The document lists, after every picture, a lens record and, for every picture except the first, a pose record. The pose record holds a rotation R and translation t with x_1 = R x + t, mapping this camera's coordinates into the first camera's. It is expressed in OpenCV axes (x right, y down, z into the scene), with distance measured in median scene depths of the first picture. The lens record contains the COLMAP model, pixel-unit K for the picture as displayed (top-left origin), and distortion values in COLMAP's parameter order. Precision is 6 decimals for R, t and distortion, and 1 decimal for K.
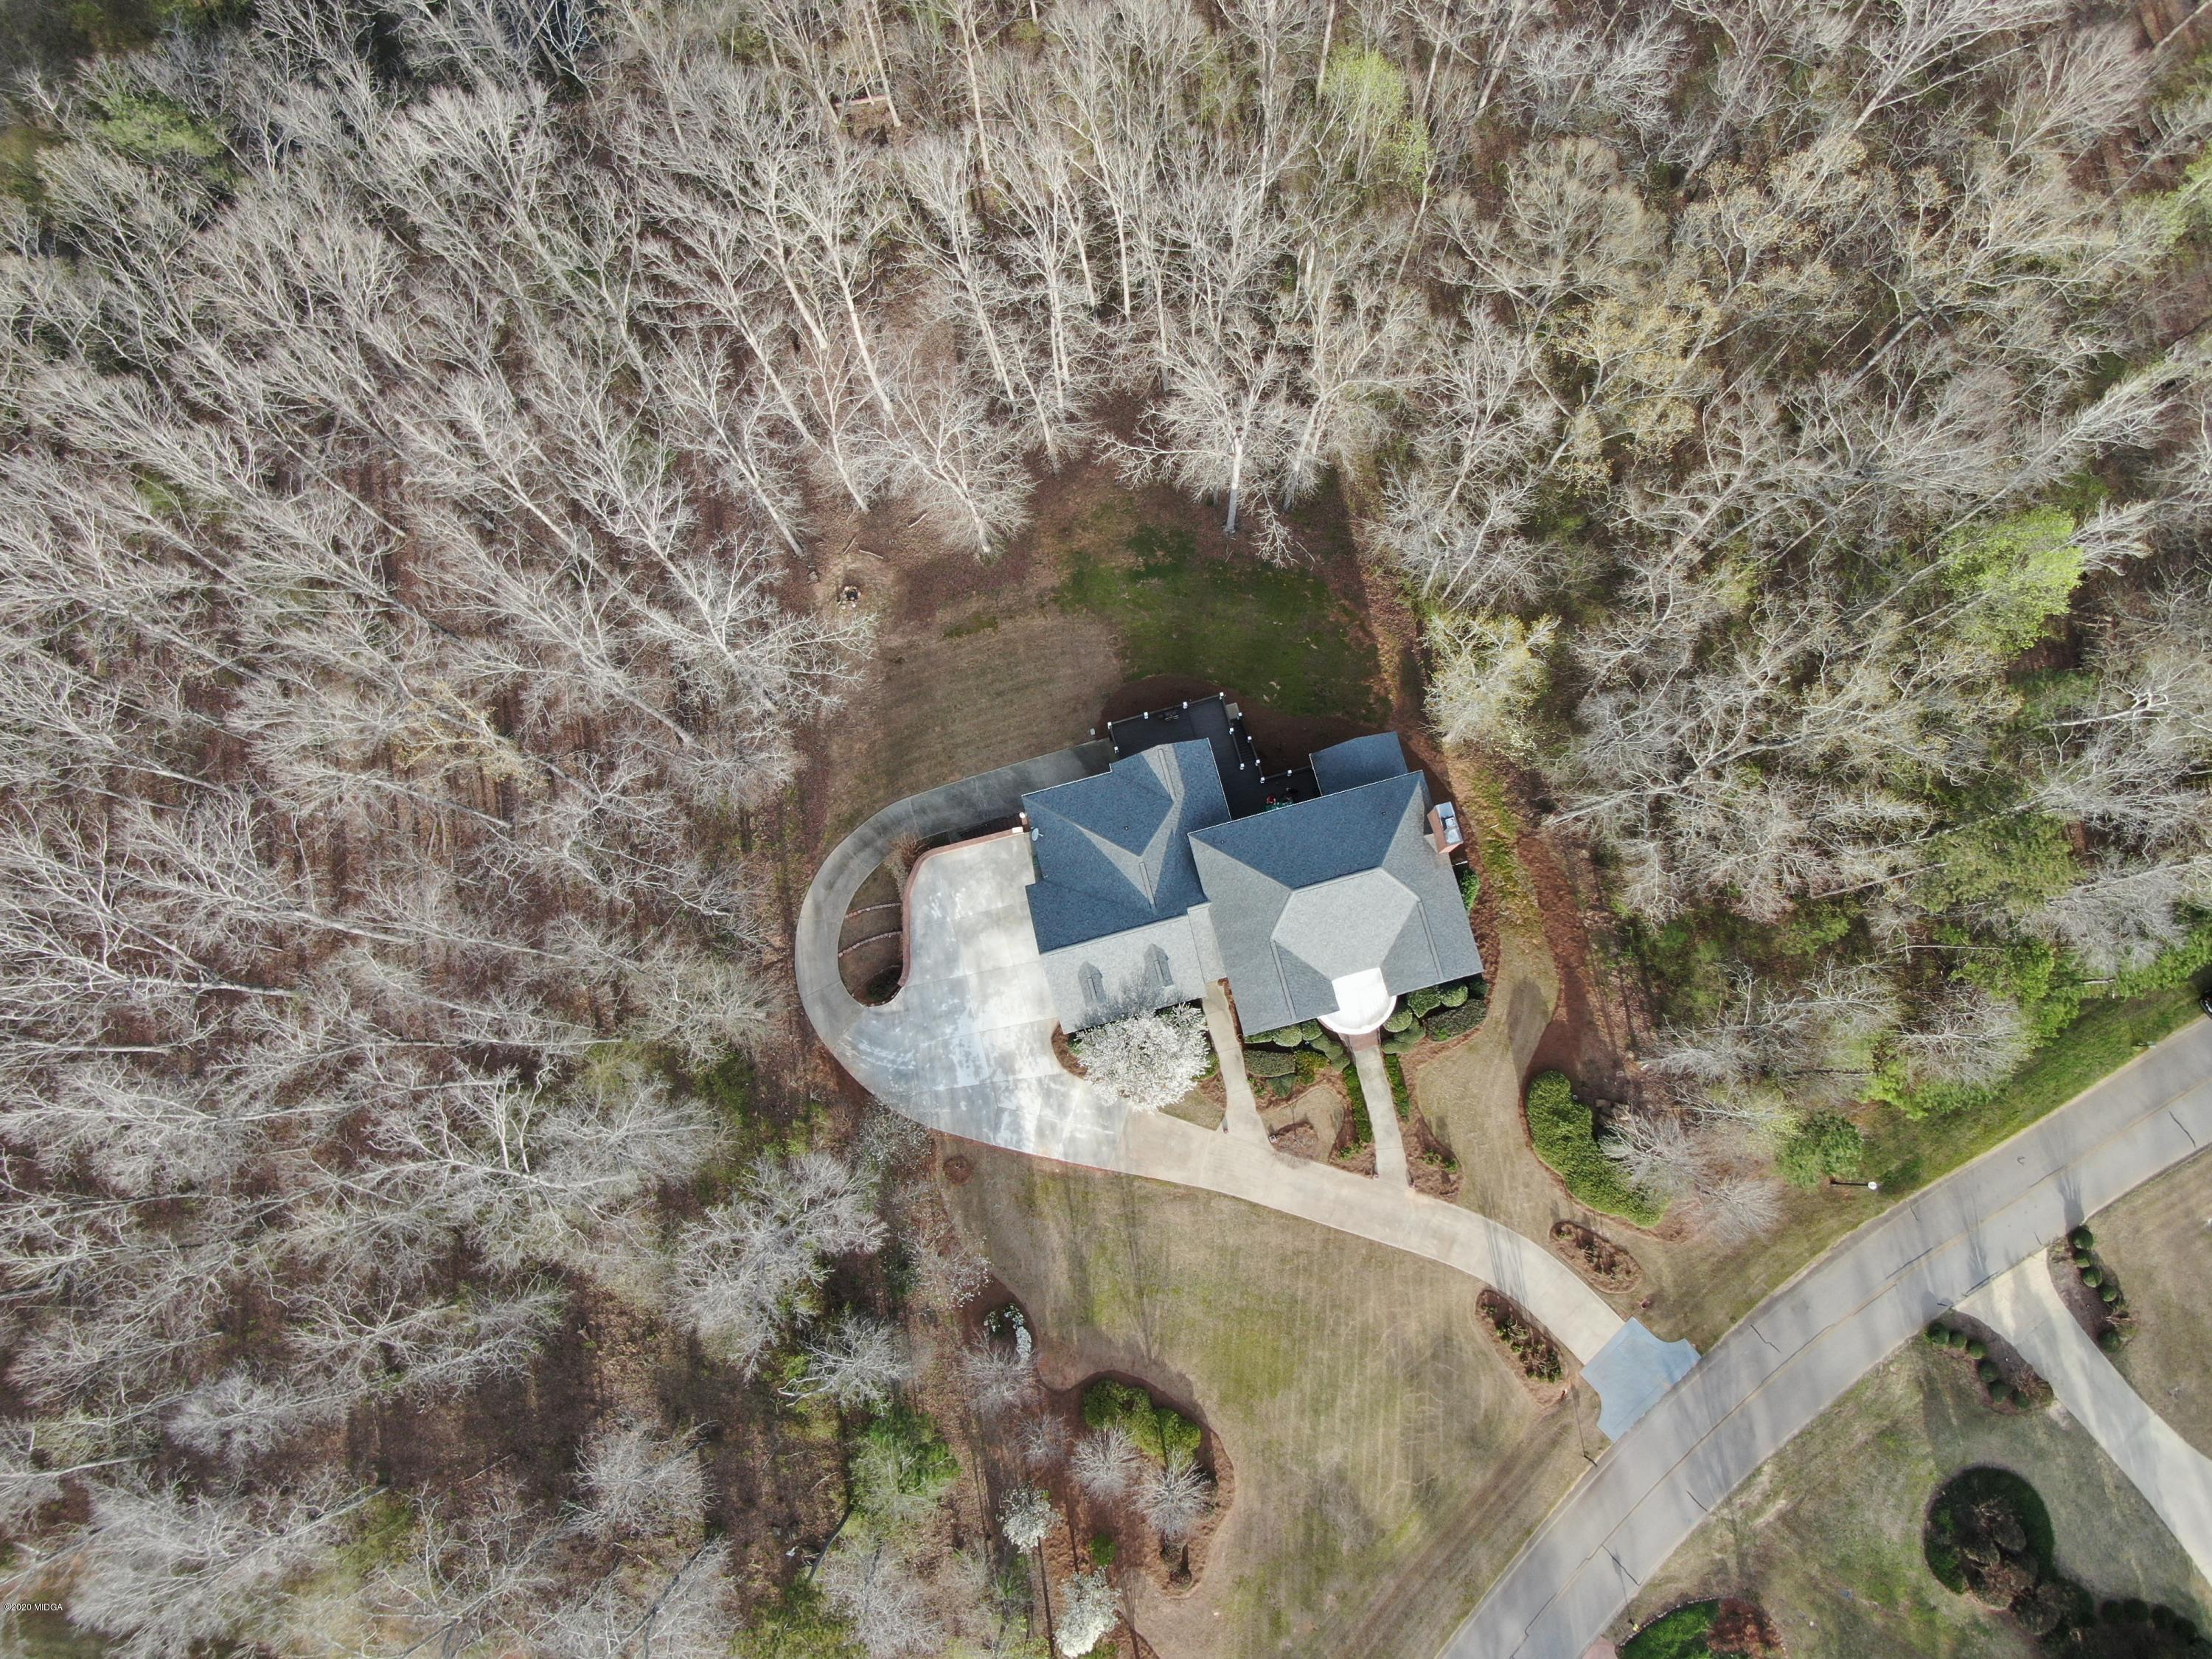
lens RADIAL K [[1580.2, 0, 1108.8], [0, 1580.2, 829.5], [0, 0, 1]] dist [-0.009167, -0.006864]
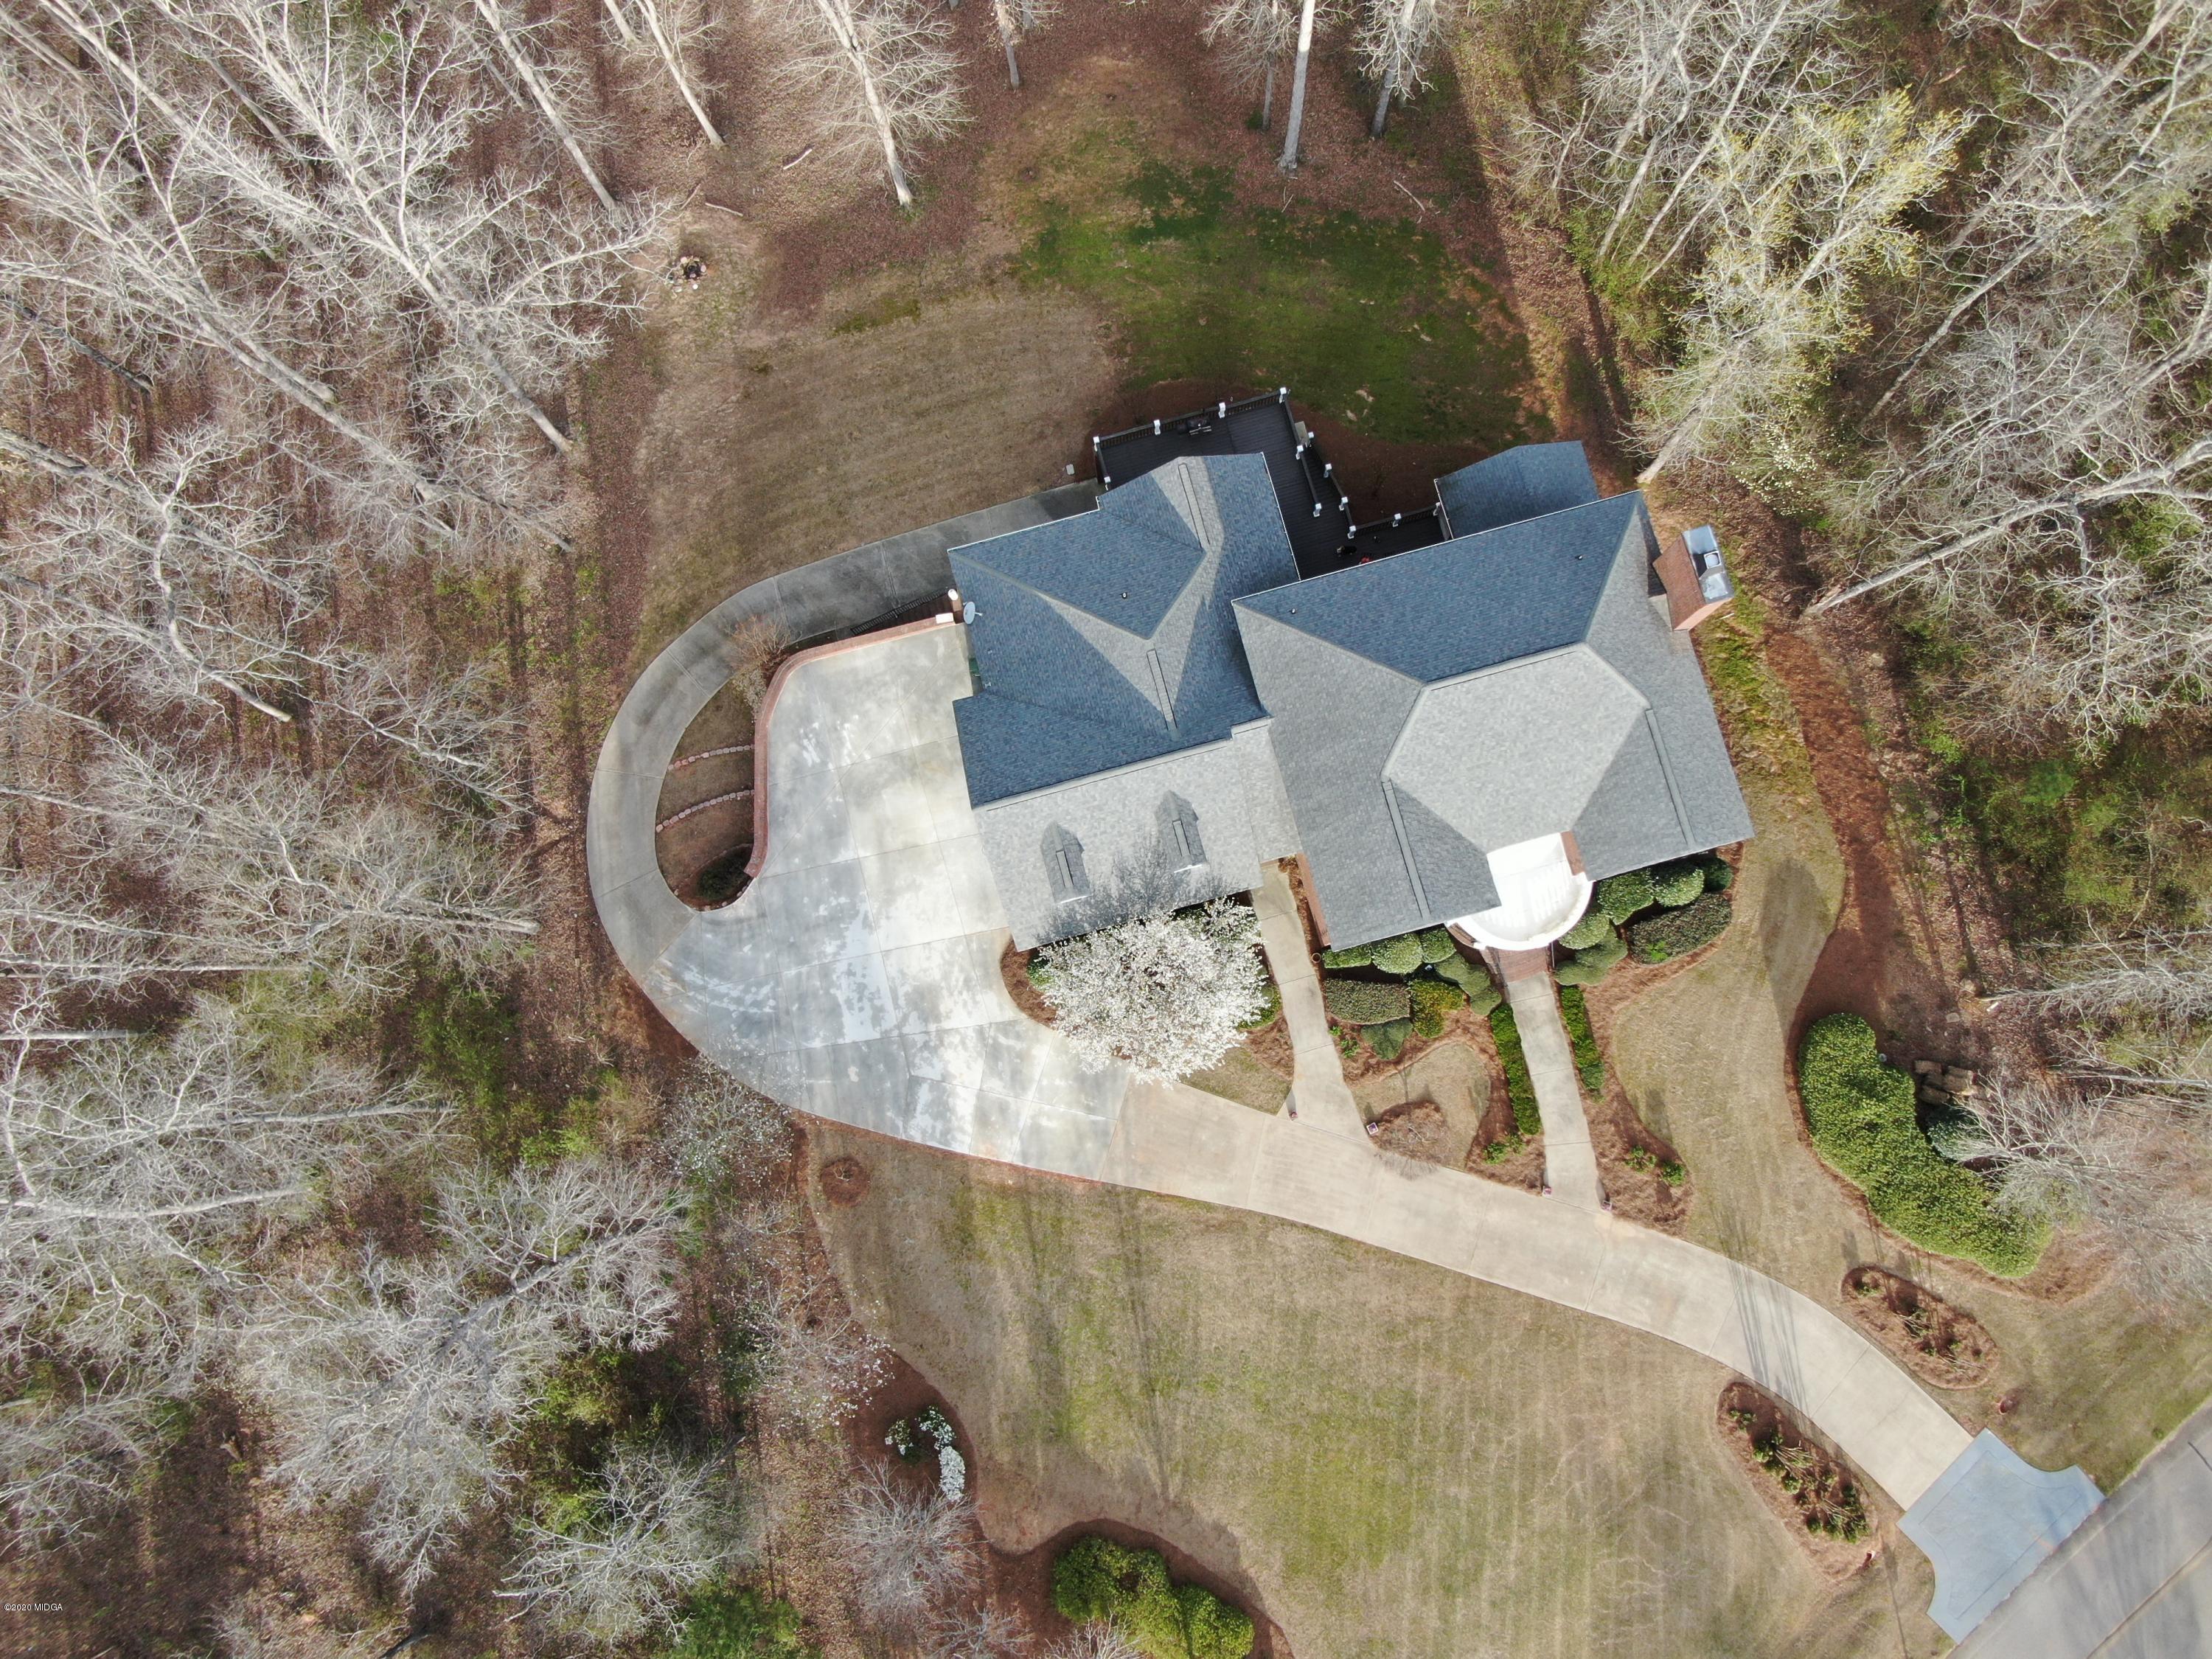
lens RADIAL K [[1580.2, 0, 1102.6], [0, 1580.2, 824.1], [0, 0, 1]] dist [-0.009167, -0.006864]
pose [[0.999983, -0.002454, -0.005229, 0.005697], [0.002548, 0.999834, 0.018028, 0.070668], [0.005184, -0.018041, 0.999824, 0.408502]]
